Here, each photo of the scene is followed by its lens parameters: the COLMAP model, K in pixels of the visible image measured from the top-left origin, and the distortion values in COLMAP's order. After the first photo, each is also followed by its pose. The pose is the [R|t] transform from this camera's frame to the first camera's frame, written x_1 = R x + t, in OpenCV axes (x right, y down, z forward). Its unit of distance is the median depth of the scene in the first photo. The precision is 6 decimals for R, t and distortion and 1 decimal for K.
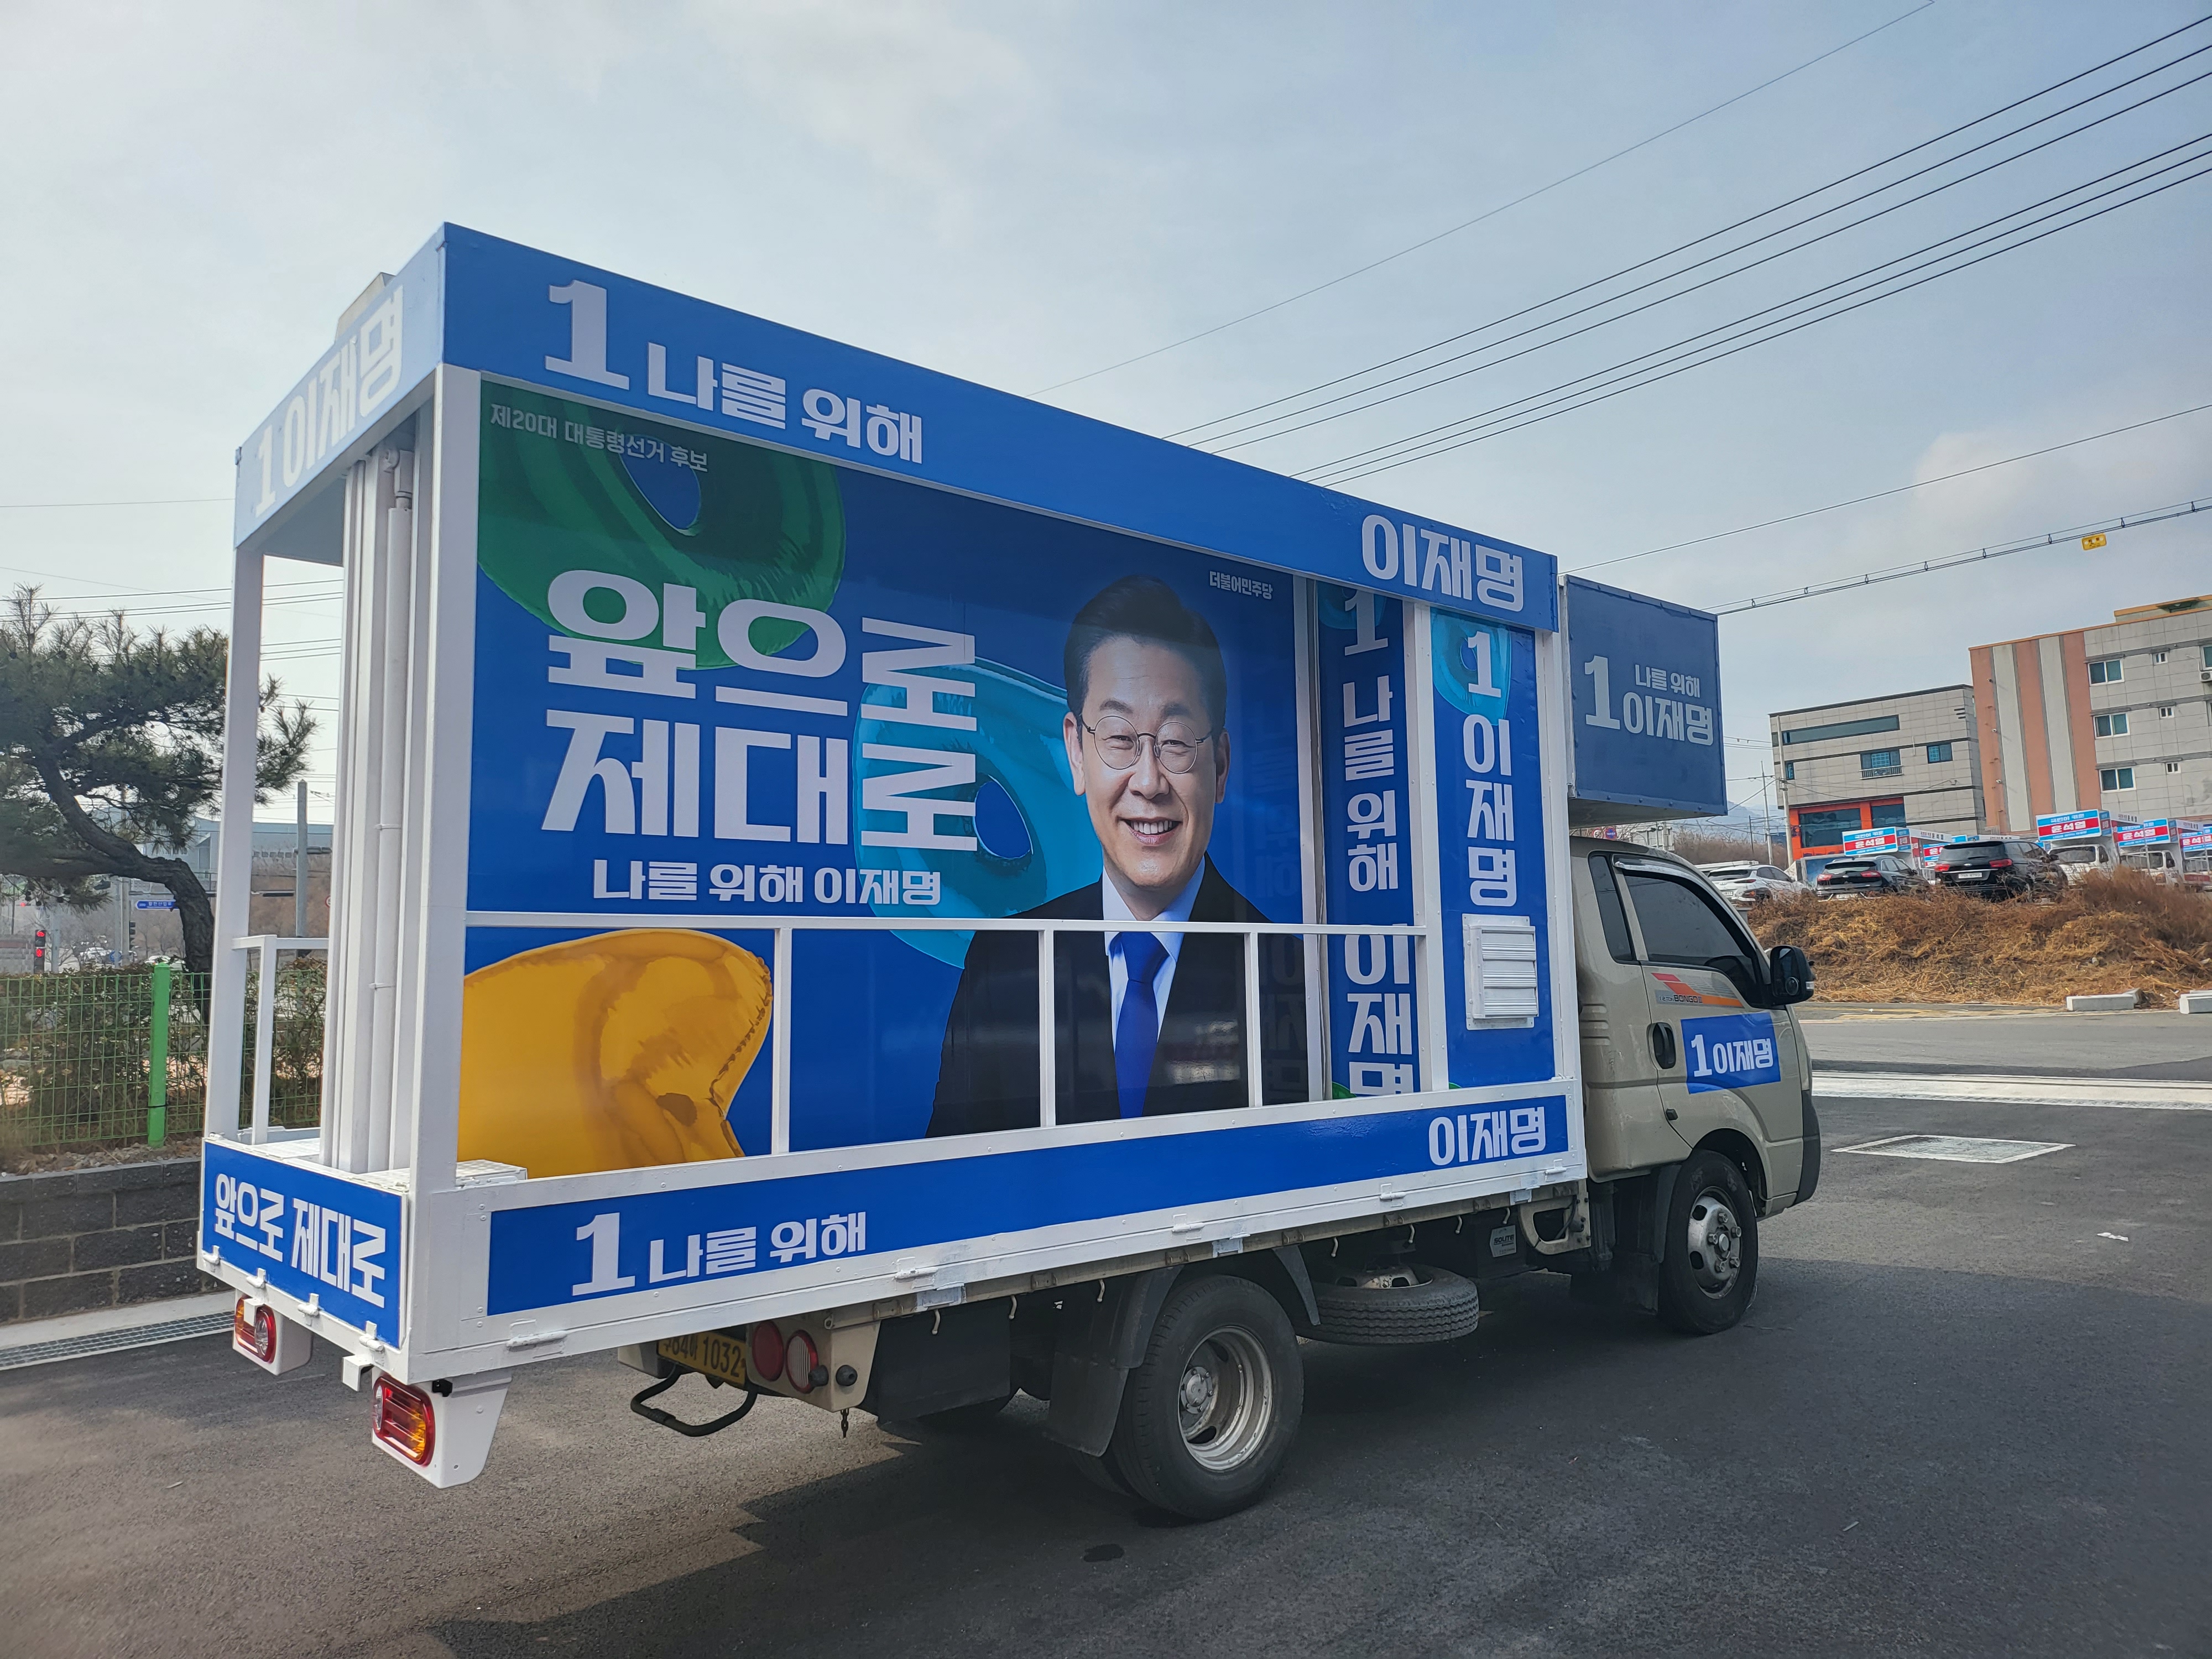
lens RADIAL K [[1559.9, 0, 1087.1], [0, 1559.9, 798.5], [0, 0, 1]] dist [0.037806, -0.002321]
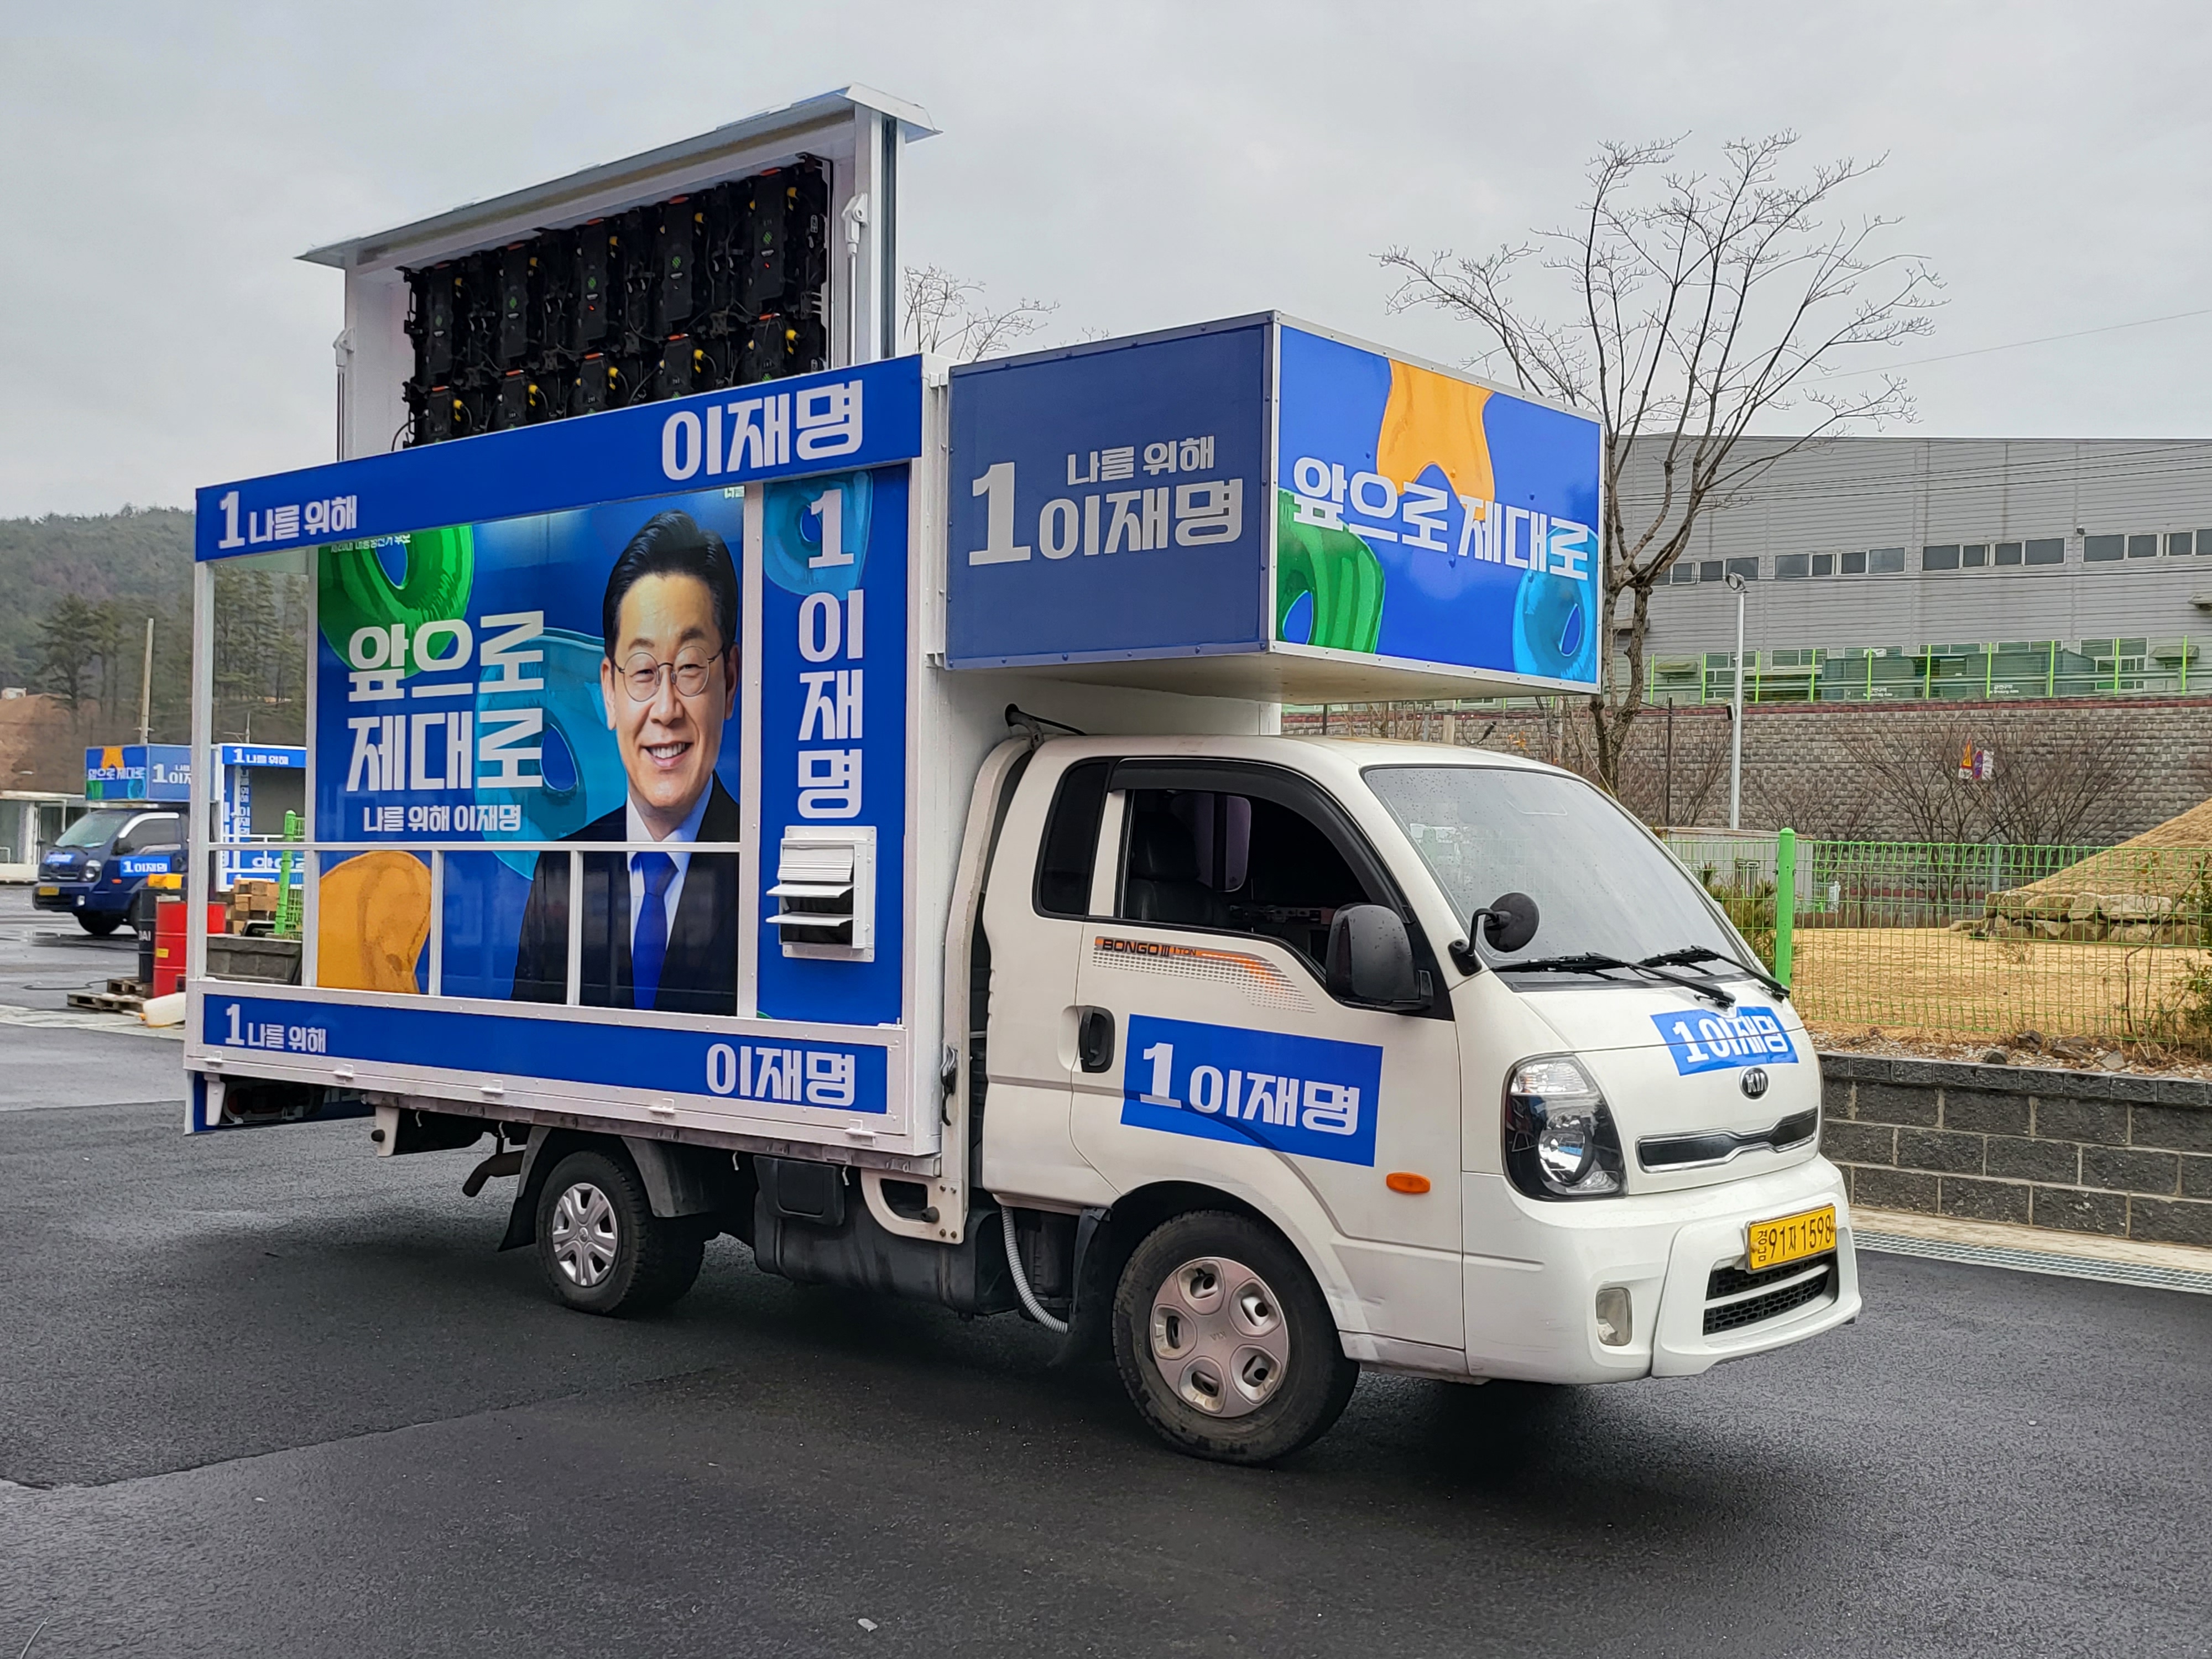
lens RADIAL K [[2344.8, 0, 1094.7], [0, 2344.8, 828.9], [0, 0, 1]] dist [0.074446, -0.009496]
pose [[0.158355, 0.006258, -0.987362, 1.635436], [0.112583, 0.993344, 0.024352, 0.063188], [0.980943, -0.115017, 0.156596, 0.993758]]
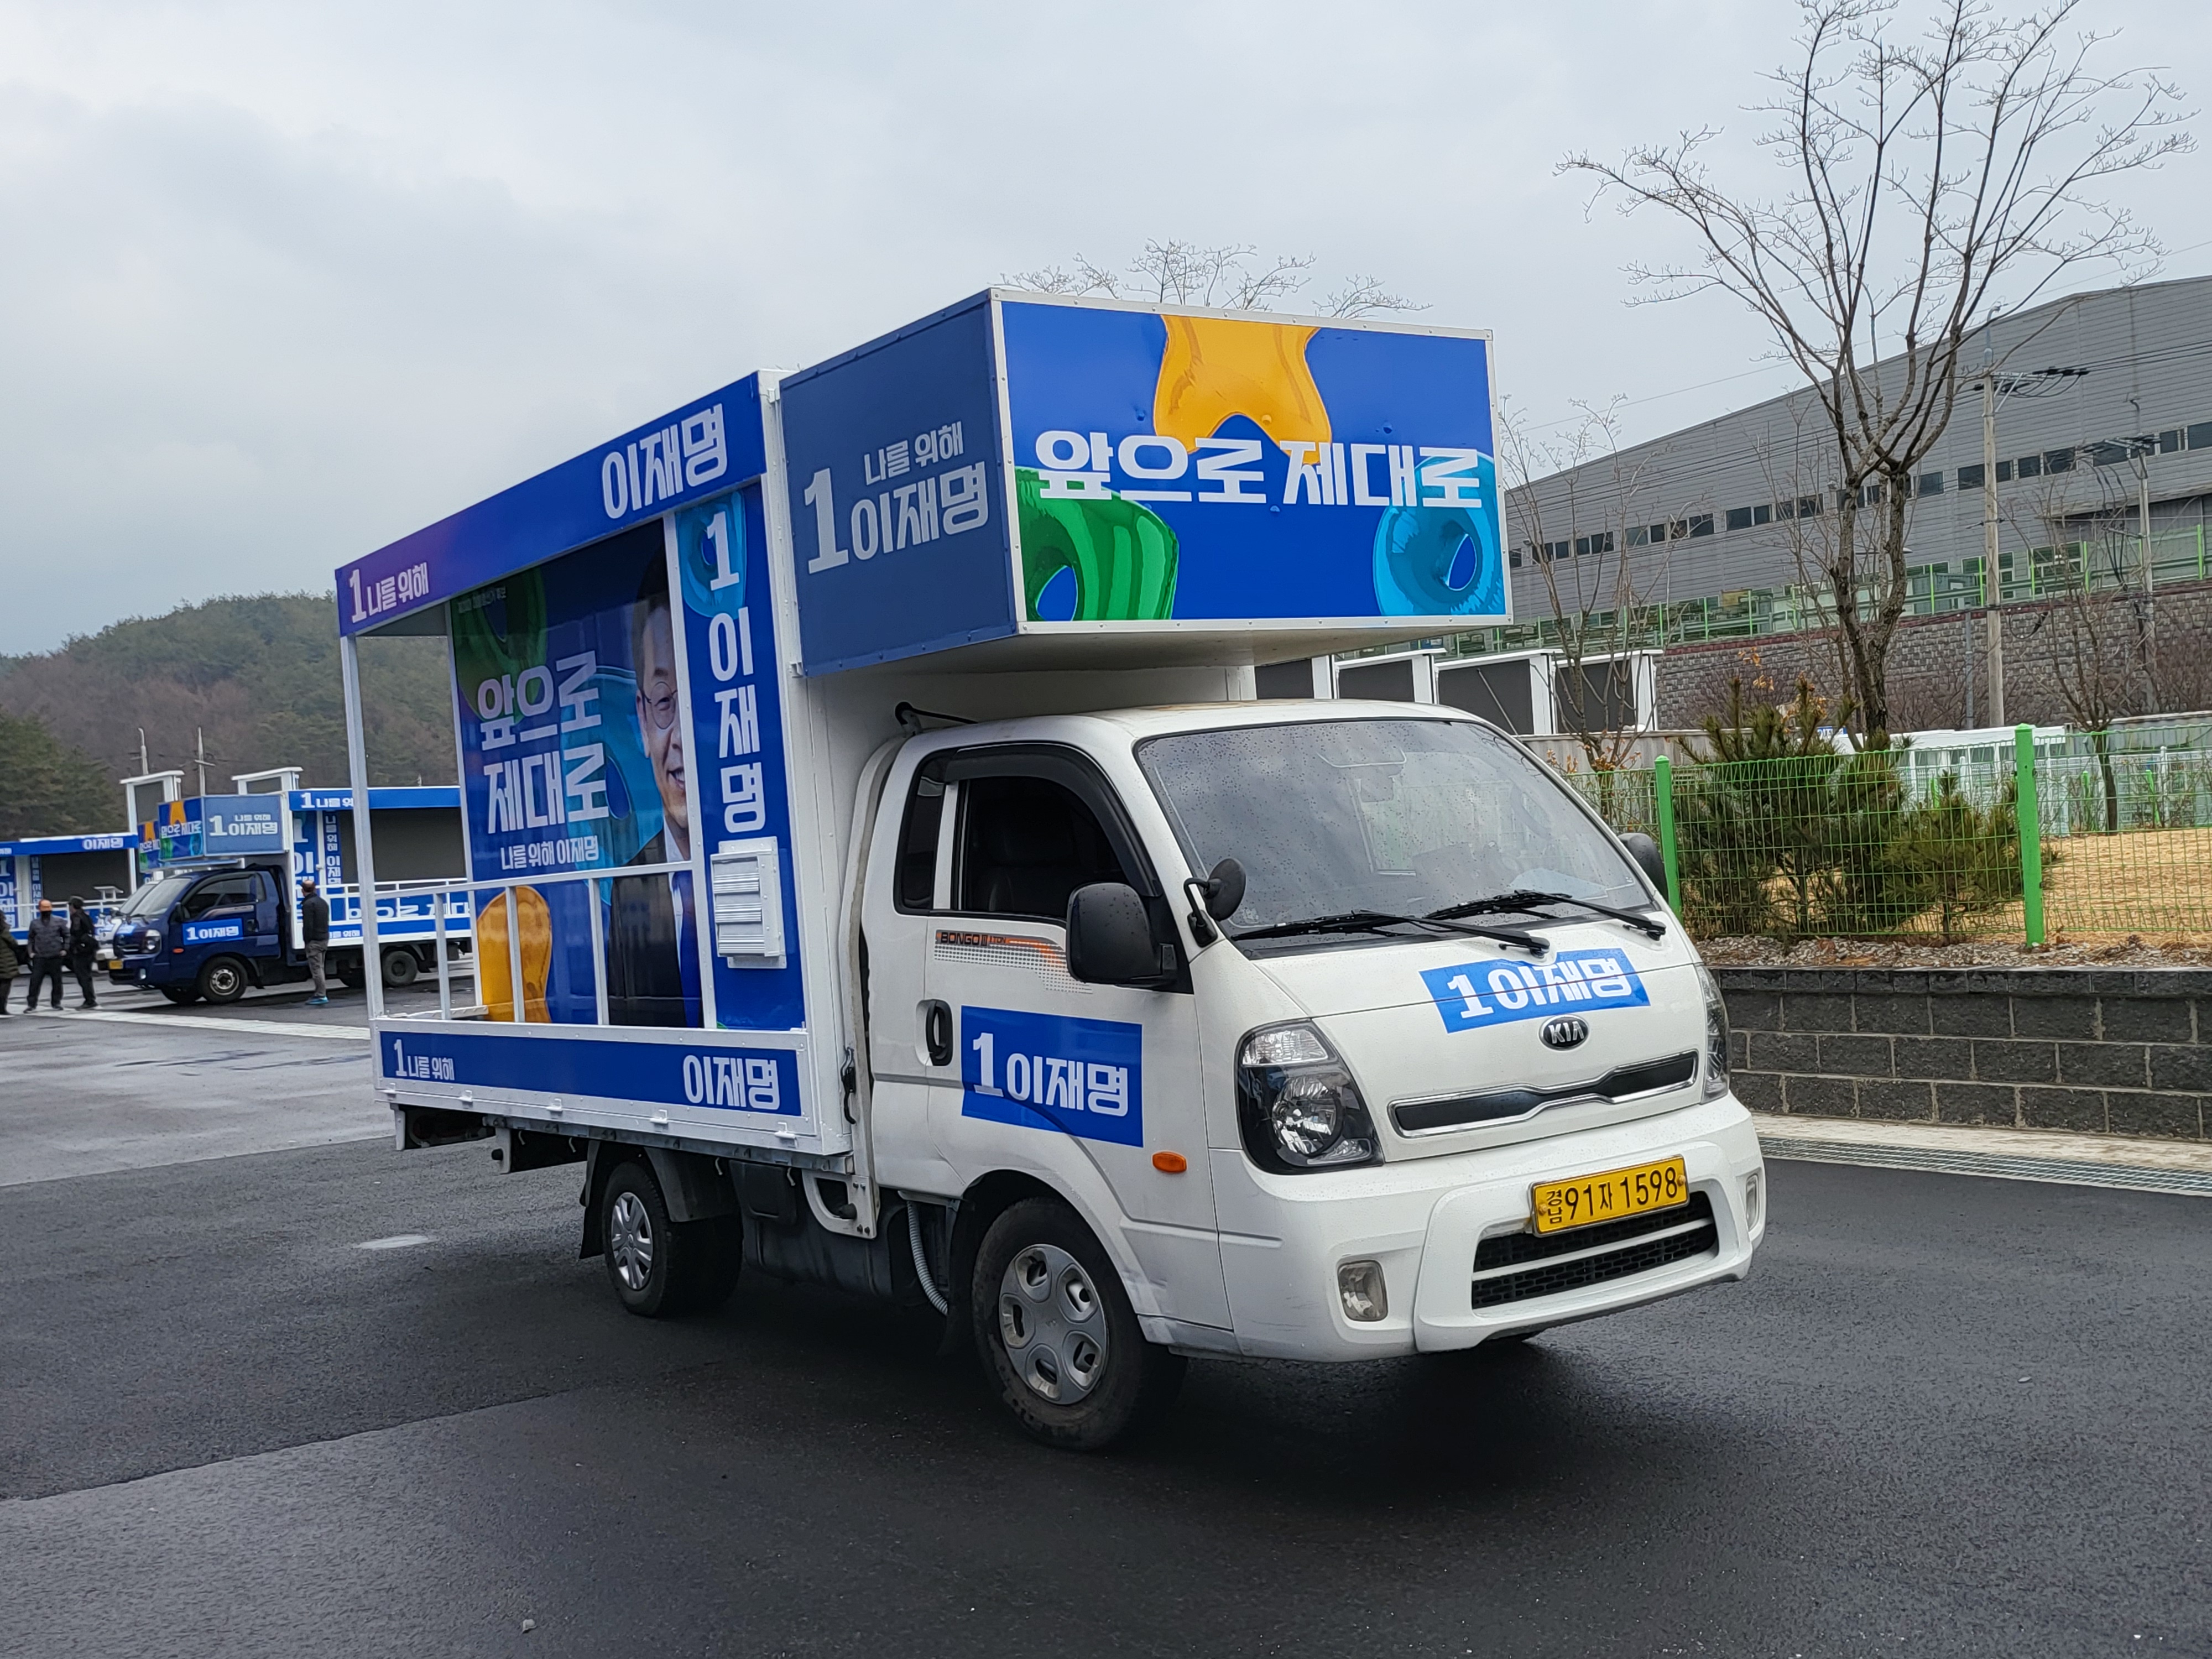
lens RADIAL K [[2344.8, 0, 1094.7], [0, 2344.8, 828.9], [0, 0, 1]] dist [0.074446, -0.009496]
pose [[-0.093381, 0.018672, -0.995455, 1.641374], [0.207983, 0.978132, -0.001163, 0.116006], [0.973665, -0.207146, -0.095223, 1.390367]]
